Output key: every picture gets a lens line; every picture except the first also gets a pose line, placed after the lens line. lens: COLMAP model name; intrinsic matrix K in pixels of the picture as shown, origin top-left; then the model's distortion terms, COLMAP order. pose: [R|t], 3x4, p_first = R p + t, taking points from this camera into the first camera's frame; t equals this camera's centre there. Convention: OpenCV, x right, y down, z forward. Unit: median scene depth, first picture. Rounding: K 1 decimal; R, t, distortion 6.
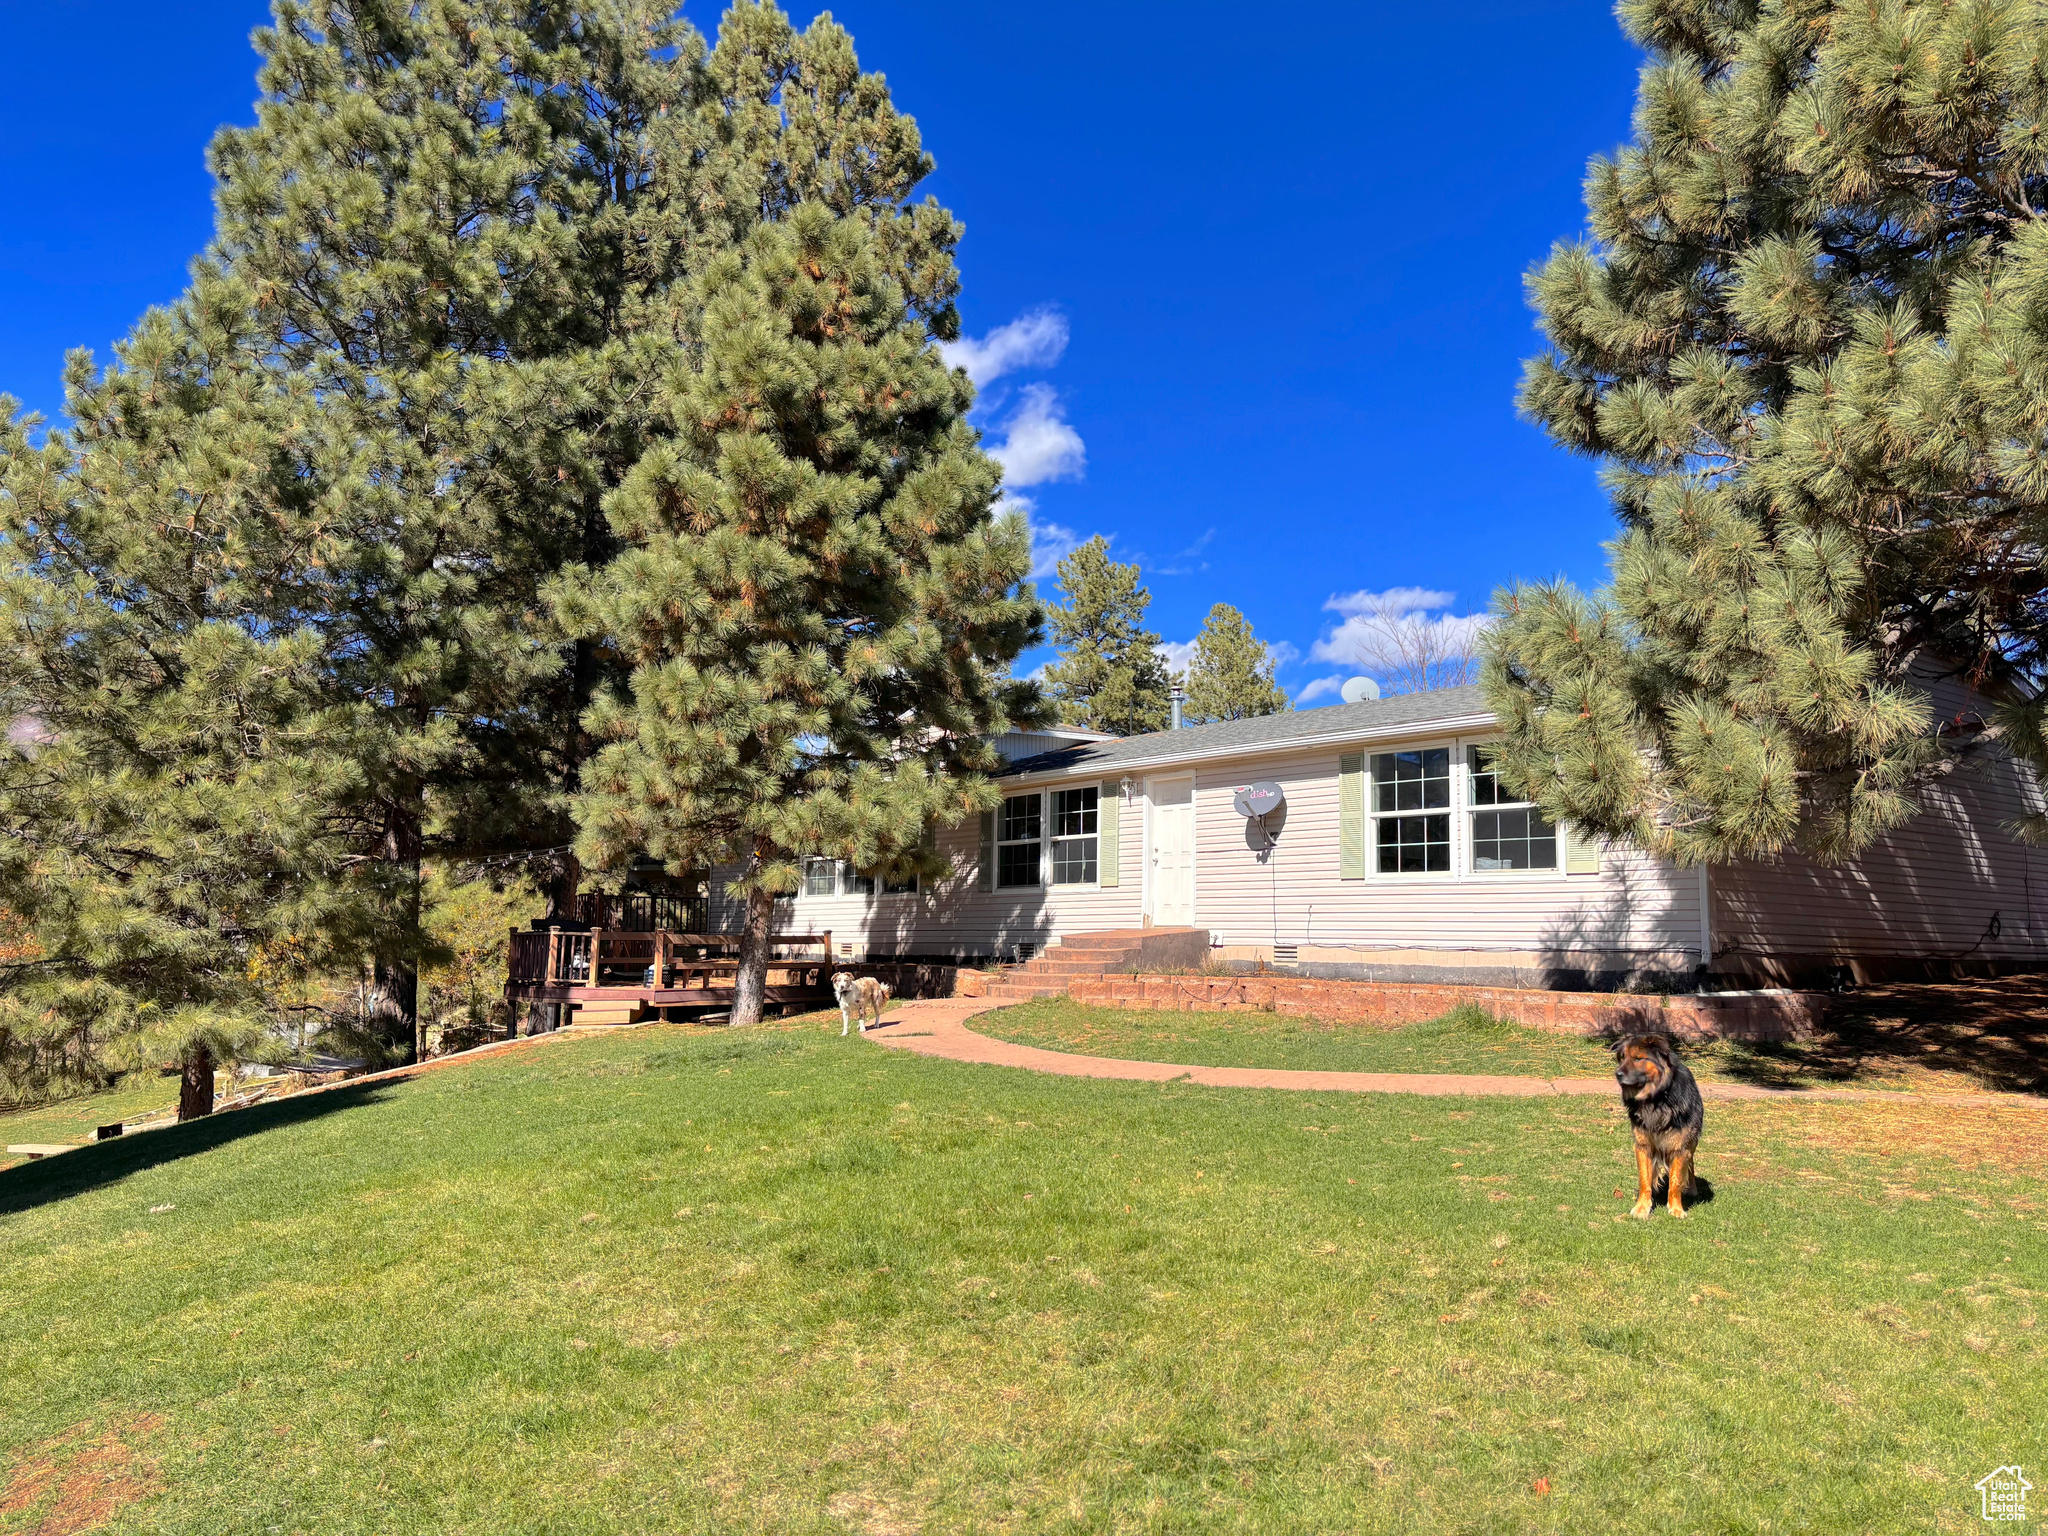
lens RADIAL K [[1561.0, 0, 1015.8], [0, 1561.0, 768.6], [0, 0, 1]] dist [0.009112, 0.026749]
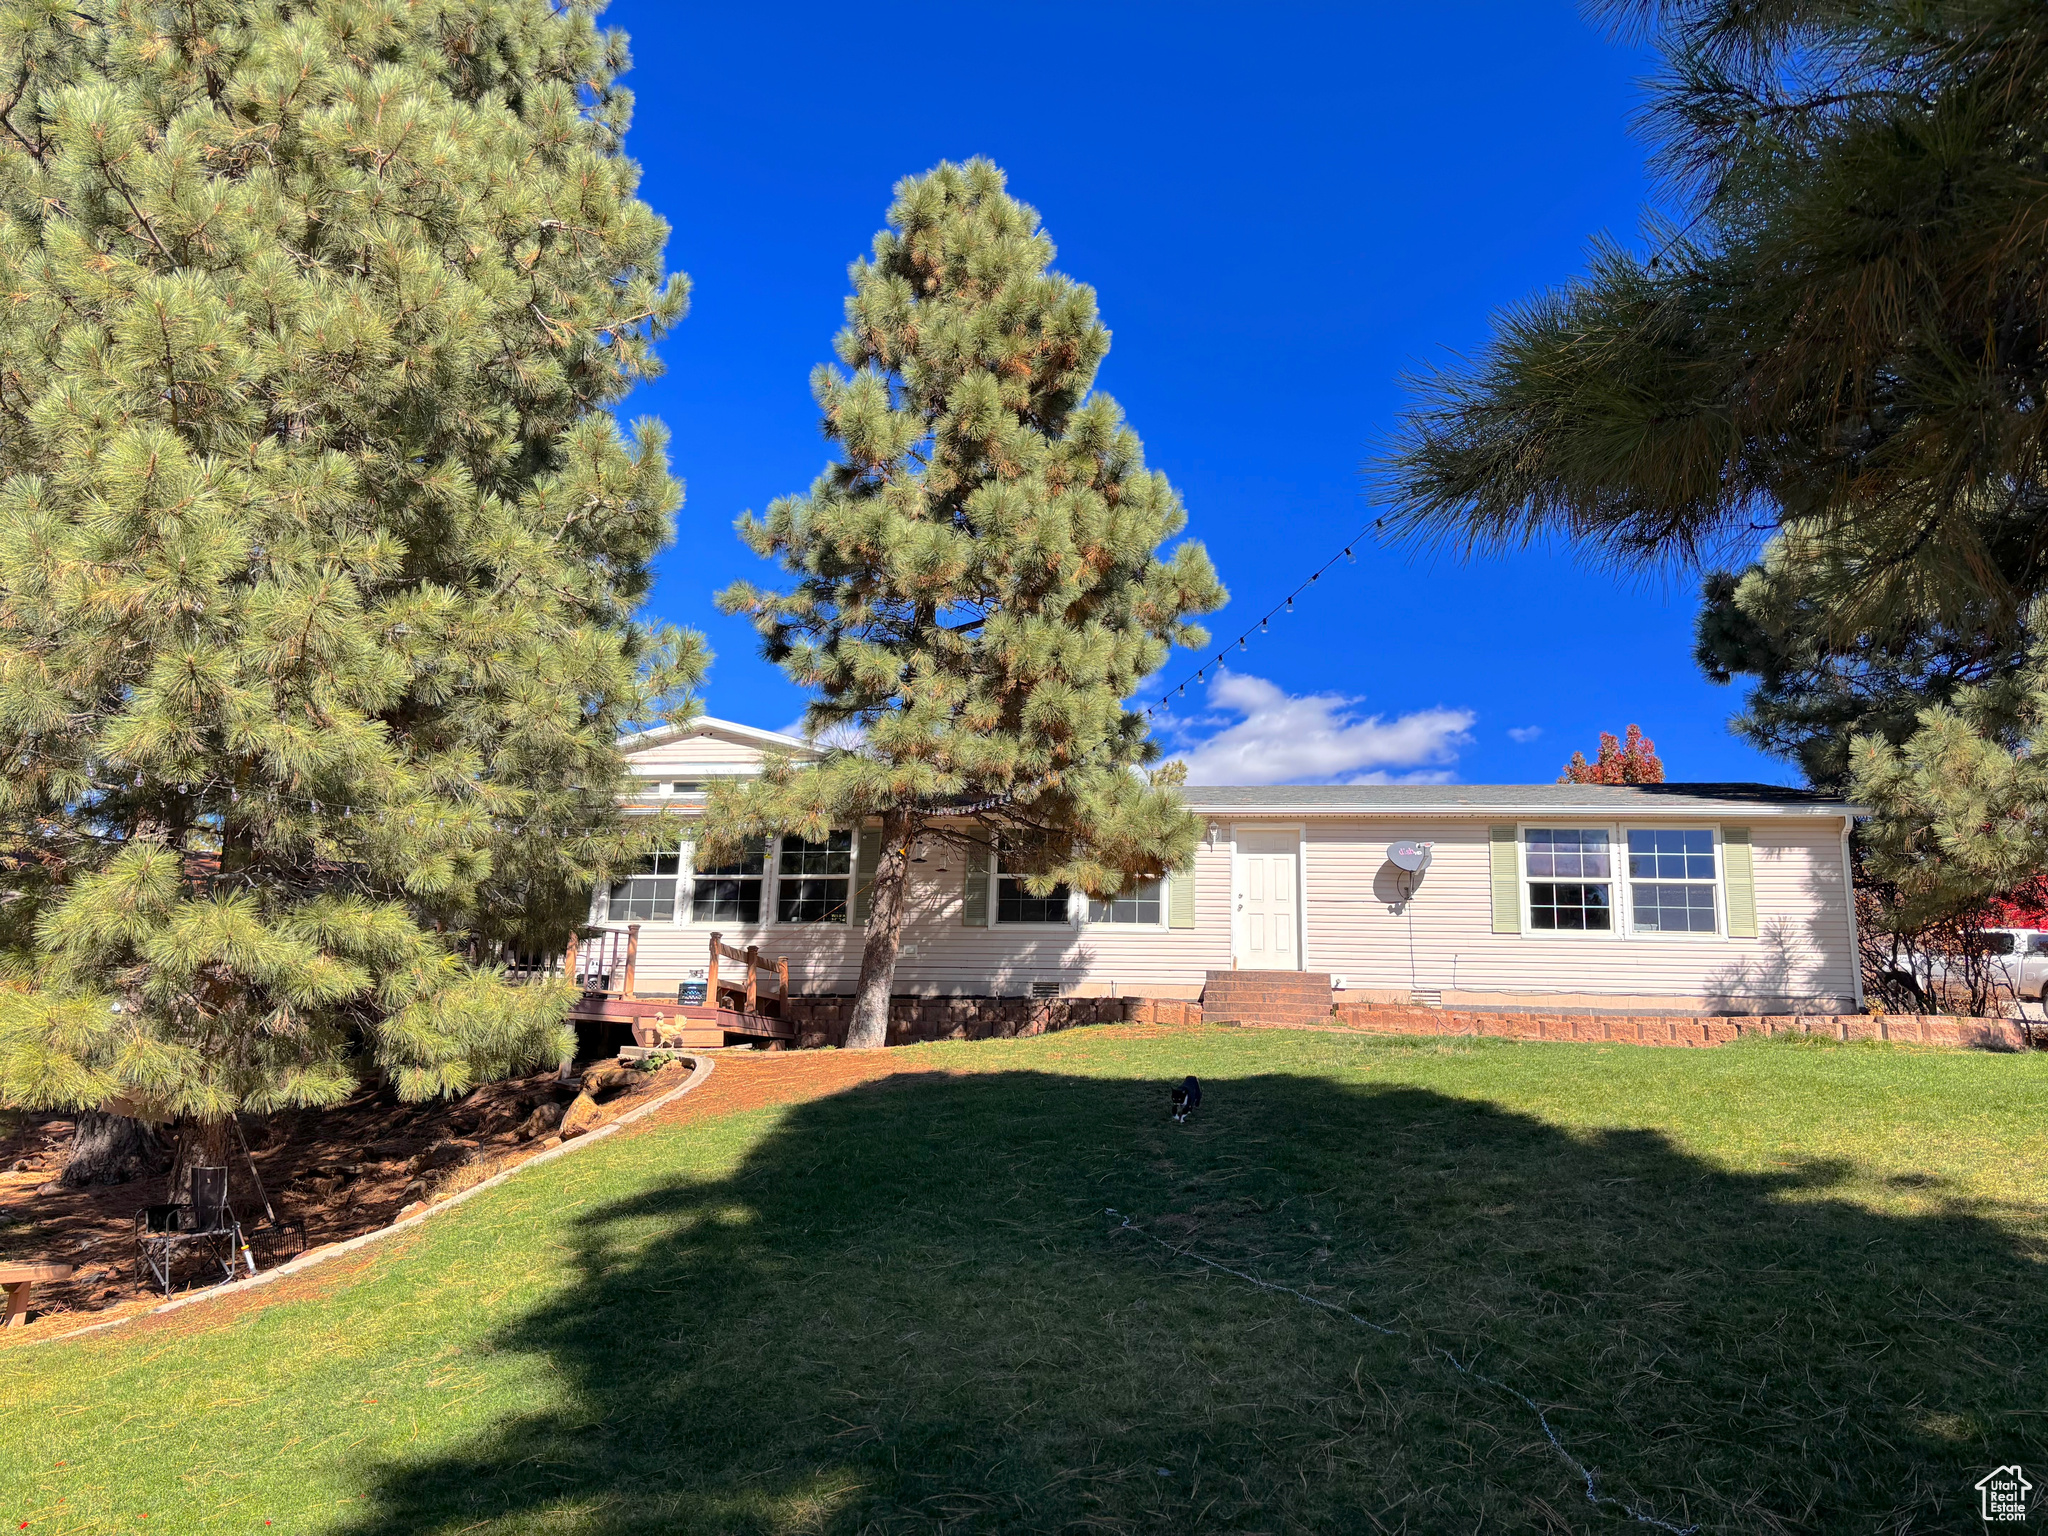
lens RADIAL K [[1561.0, 0, 1023.6], [0, 1561.0, 769.4], [0, 0, 1]] dist [0.009112, 0.026749]
pose [[0.729011, 0.122665, 0.673421, -0.869246], [-0.092286, 0.992443, -0.080871, 0.079268], [-0.678252, -0.003191, 0.734822, 0.396800]]
